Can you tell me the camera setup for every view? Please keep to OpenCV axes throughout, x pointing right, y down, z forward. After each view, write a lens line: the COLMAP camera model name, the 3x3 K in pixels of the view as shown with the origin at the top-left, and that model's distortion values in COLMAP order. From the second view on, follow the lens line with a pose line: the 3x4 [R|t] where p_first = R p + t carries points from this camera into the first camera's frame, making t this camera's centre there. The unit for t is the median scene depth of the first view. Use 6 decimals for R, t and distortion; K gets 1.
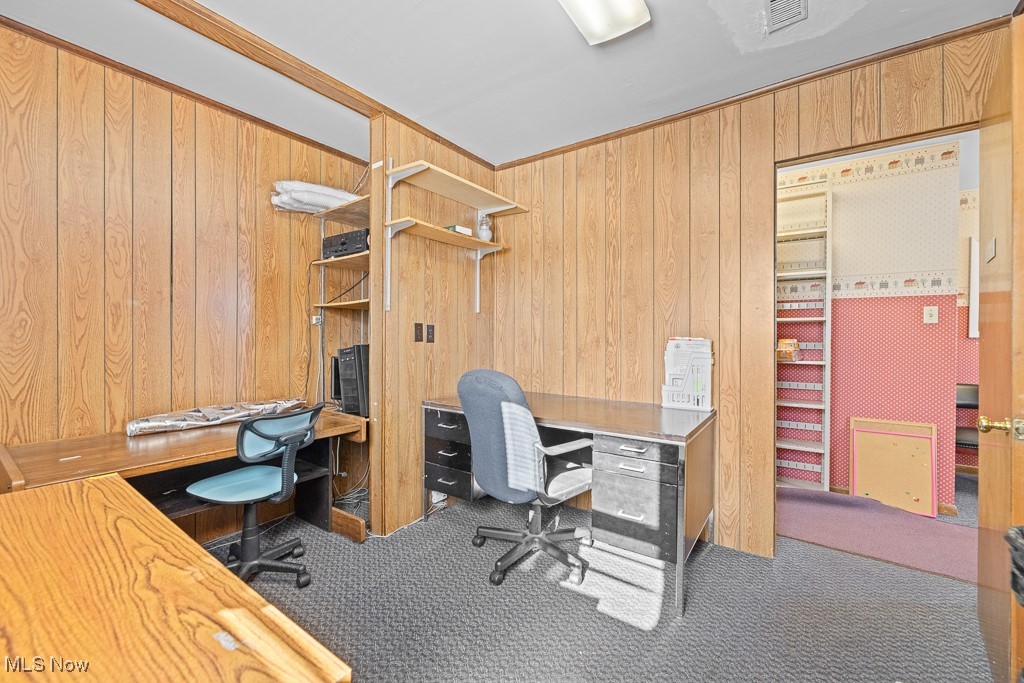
lens RADIAL K [[418.4, 0, 510.2], [0, 418.4, 342.3], [0, 0, 1]] dist [-0.002258, -0.000266]
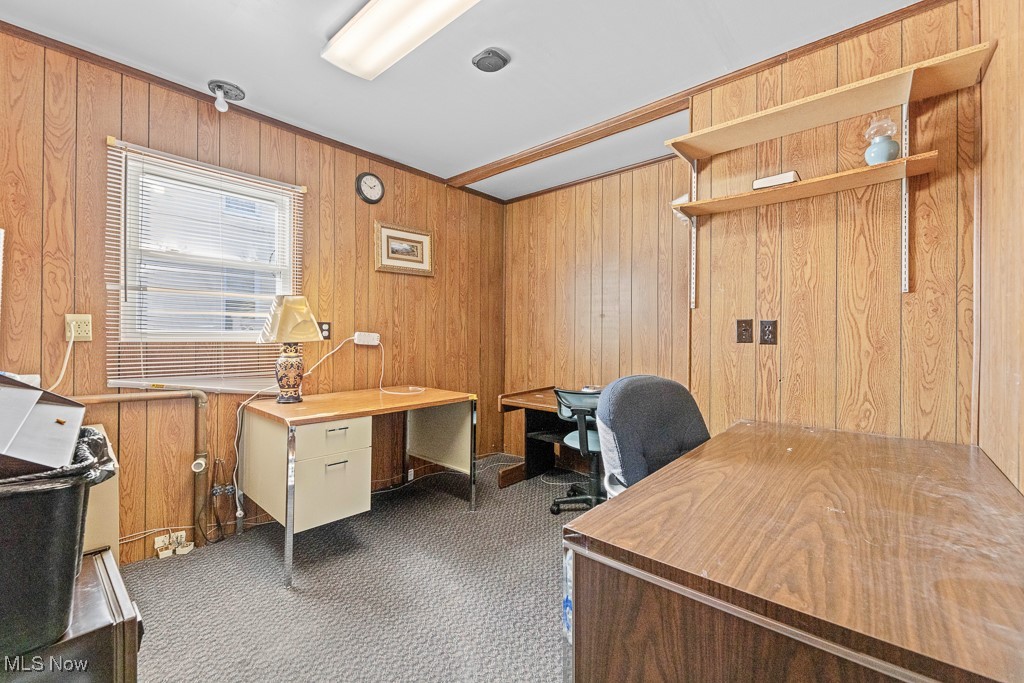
lens RADIAL K [[418.4, 0, 509.1], [0, 418.4, 333.0], [0, 0, 1]] dist [-0.002258, -0.000266]
pose [[-0.107848, -0.009899, -0.994118, 0.614661], [-0.015421, 0.999847, -0.008283, -0.006961], [0.994048, 0.014437, -0.107984, 0.655069]]
